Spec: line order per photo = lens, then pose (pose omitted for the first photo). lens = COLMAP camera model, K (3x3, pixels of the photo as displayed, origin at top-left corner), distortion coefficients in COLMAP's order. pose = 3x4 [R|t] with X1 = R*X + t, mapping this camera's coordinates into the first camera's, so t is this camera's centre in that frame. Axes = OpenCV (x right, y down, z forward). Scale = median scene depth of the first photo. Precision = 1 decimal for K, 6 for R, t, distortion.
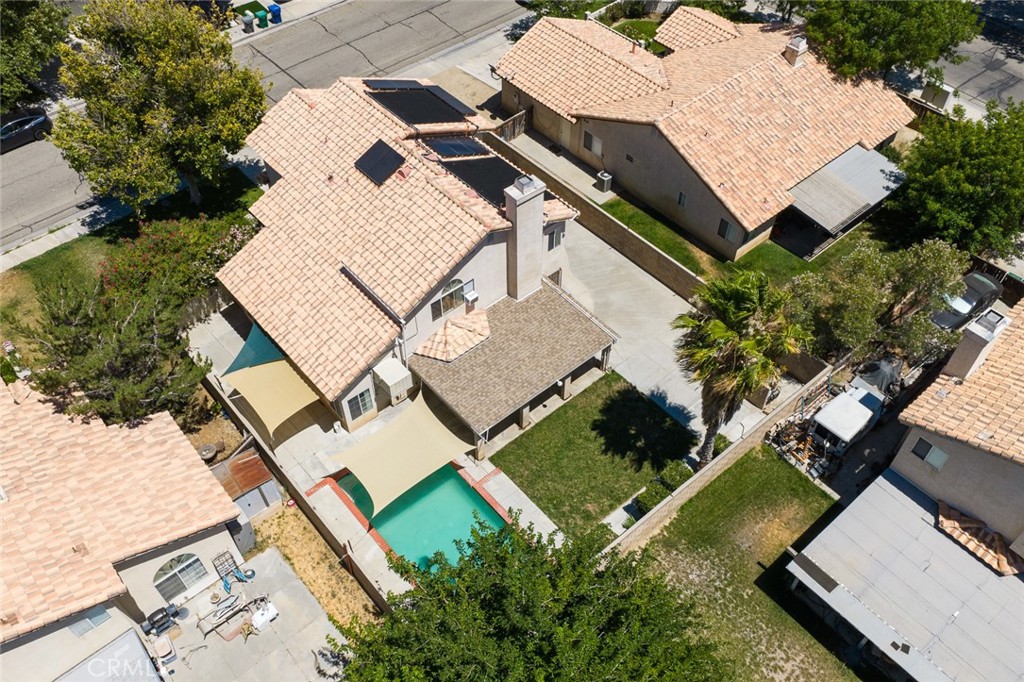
lens RADIAL K [[847.1, 0, 519.4], [0, 847.1, 340.7], [0, 0, 1]] dist [0.010685, -0.015158]
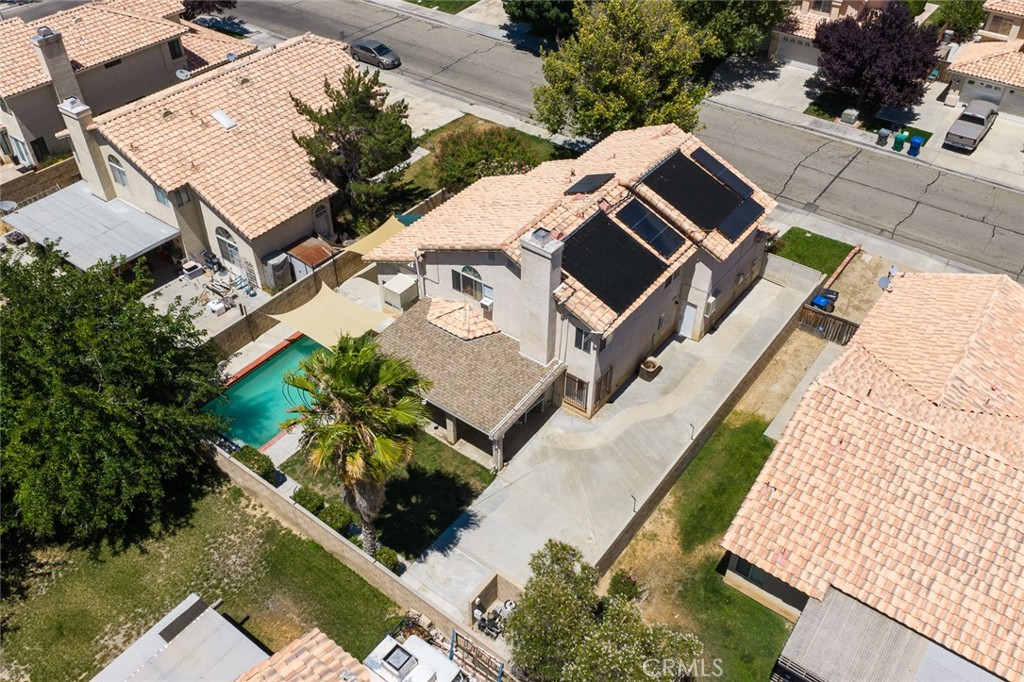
lens RADIAL K [[847.1, 0, 508.9], [0, 847.1, 342.8], [0, 0, 1]] dist [0.010685, -0.015158]
pose [[0.211482, 0.644626, -0.734665, 0.687184], [-0.739617, 0.596933, 0.310867, -0.339709], [0.638938, 0.477628, 0.603017, 0.407131]]
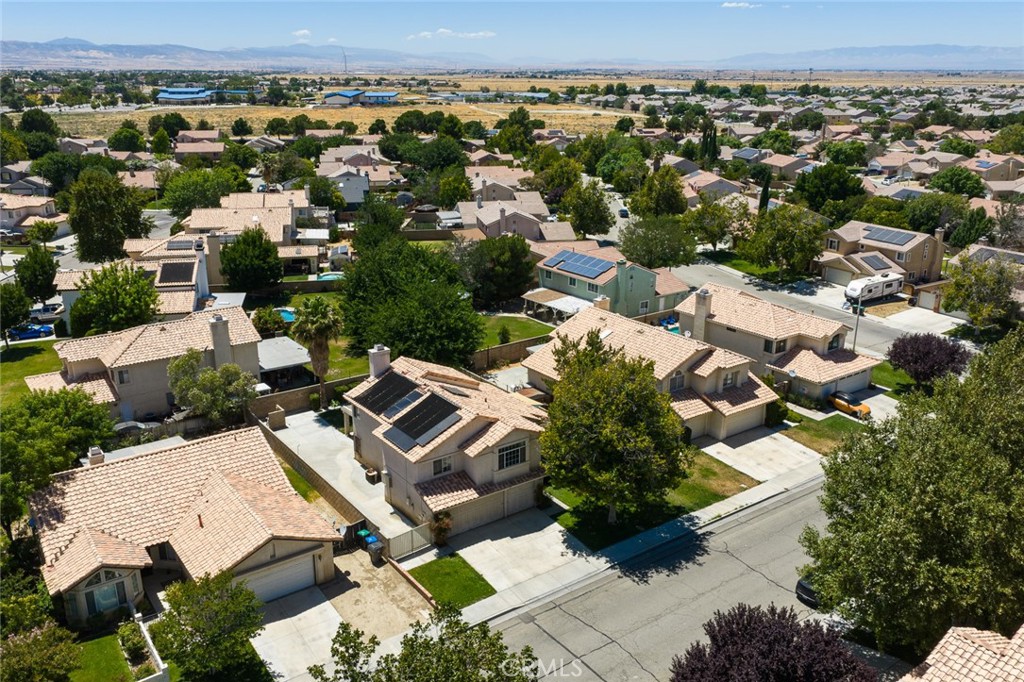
lens RADIAL K [[847.1, 0, 510.8], [0, 847.1, 343.7], [0, 0, 1]] dist [0.010685, -0.015158]
pose [[-0.996561, -0.026039, 0.078664, -0.394388], [0.062272, 0.390929, 0.918312, -1.724630], [-0.054664, 0.920053, -0.387963, 1.524933]]
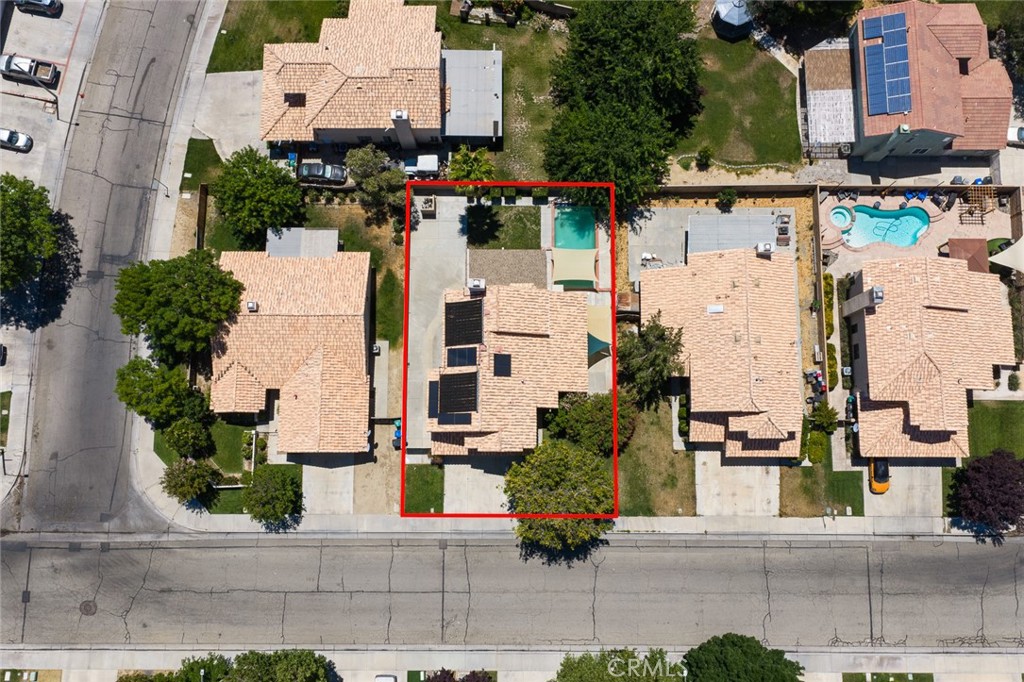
lens RADIAL K [[847.1, 0, 511.8], [0, 847.1, 340.2], [0, 0, 1]] dist [0.010685, -0.015158]
pose [[-0.754789, -0.646695, 0.109909, -0.362481], [0.501176, -0.460422, 0.732690, -1.637864], [-0.423222, 0.608110, 0.671629, -0.397057]]
